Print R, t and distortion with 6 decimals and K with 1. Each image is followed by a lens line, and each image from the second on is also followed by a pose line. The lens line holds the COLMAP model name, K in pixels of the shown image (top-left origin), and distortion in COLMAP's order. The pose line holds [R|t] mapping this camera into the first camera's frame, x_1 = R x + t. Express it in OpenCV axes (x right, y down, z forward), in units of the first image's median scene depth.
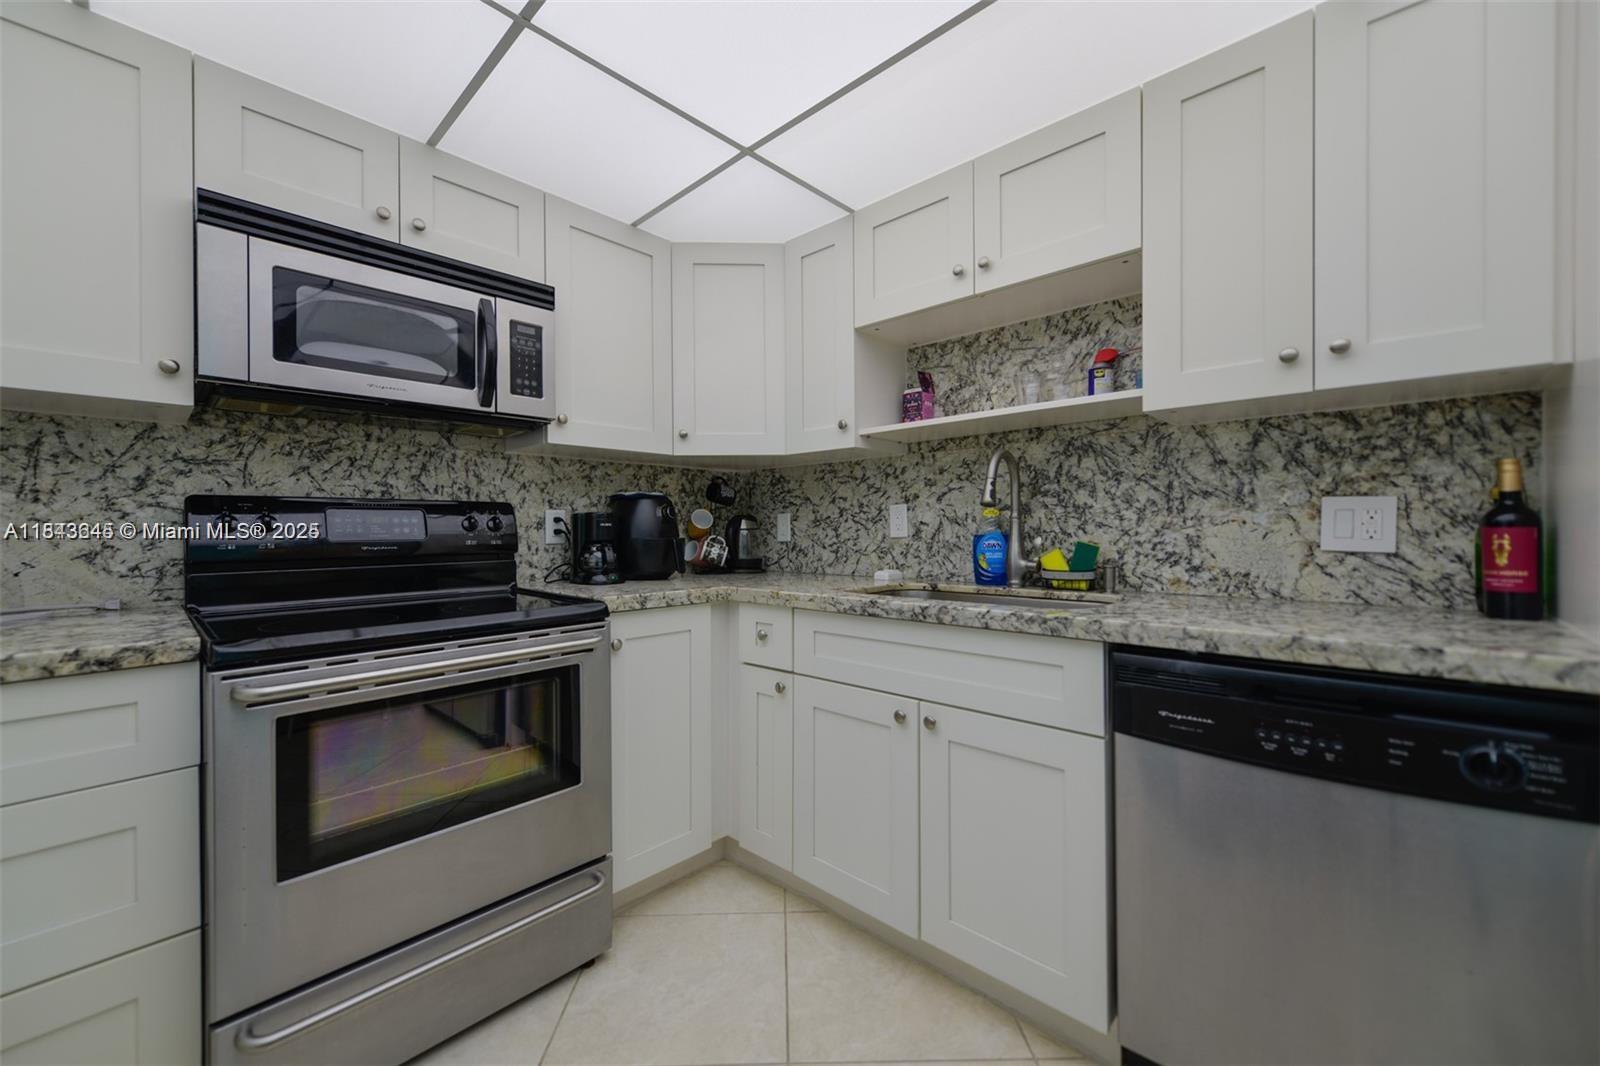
lens RADIAL K [[625.2, 0, 804.9], [0, 625.2, 529.7], [0, 0, 1]] dist [-0.000786, -0.002708]
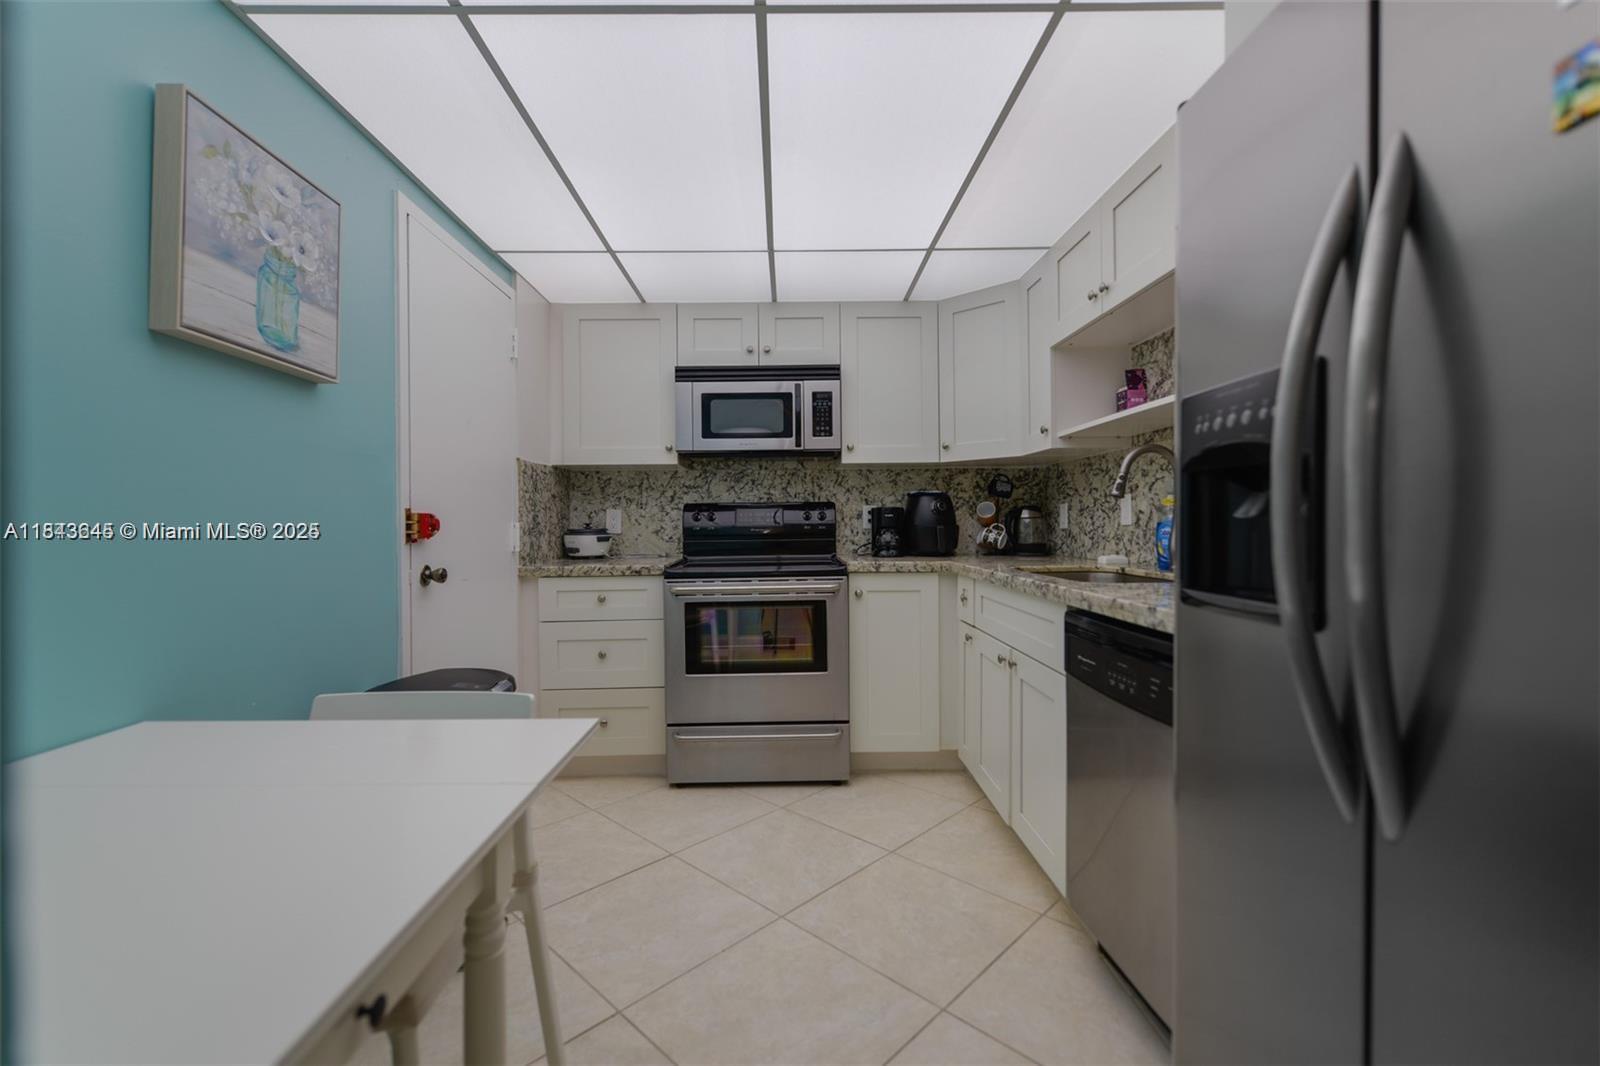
lens RADIAL K [[699.6, 0, 795.1], [0, 699.6, 524.2], [0, 0, 1]] dist [-0.001144, 0.001101]
pose [[0.691021, 0.001108, -0.722834, 0.810330], [0.005680, 0.999960, 0.006963, -0.000907], [0.722813, -0.008917, 0.690986, -0.303380]]
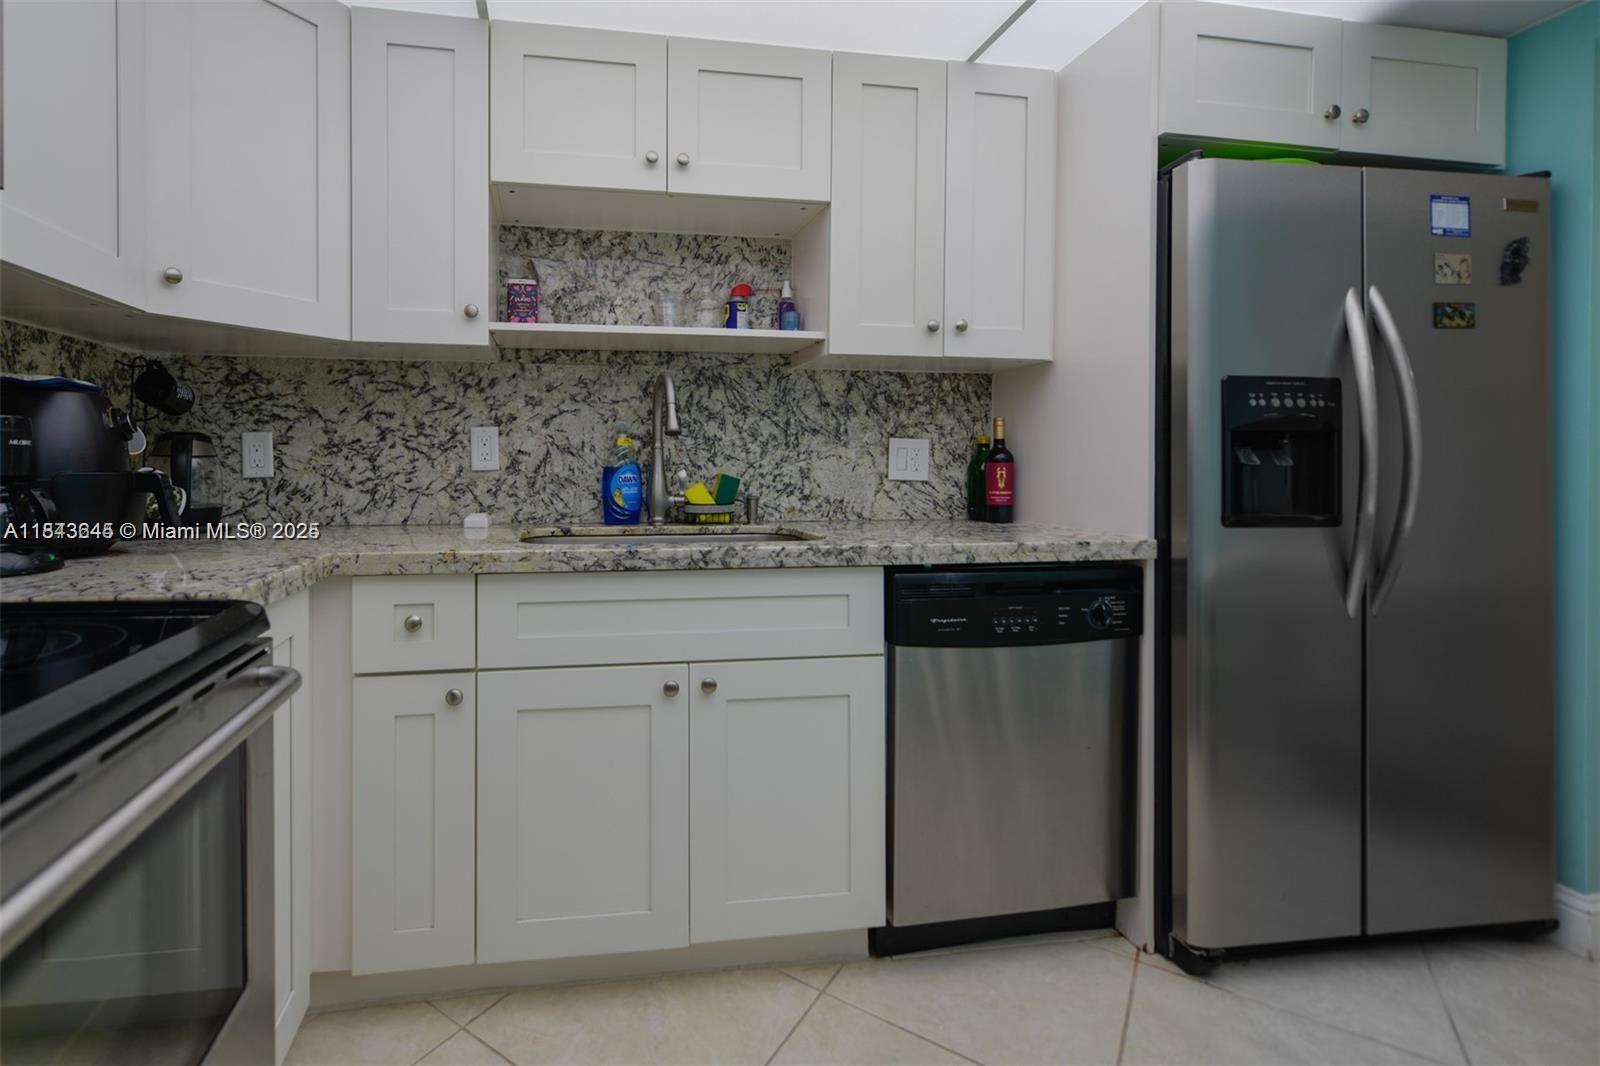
lens RADIAL K [[712.9, 0, 699.4], [0, 712.9, 472.4], [0, 0, 1]] dist [-0.003344, 0.000001]
pose [[0.622978, -0.003184, 0.782233, -0.474707], [-0.007553, 0.999921, 0.010085, 0.005458], [-0.782203, -0.012191, 0.622904, 0.336327]]
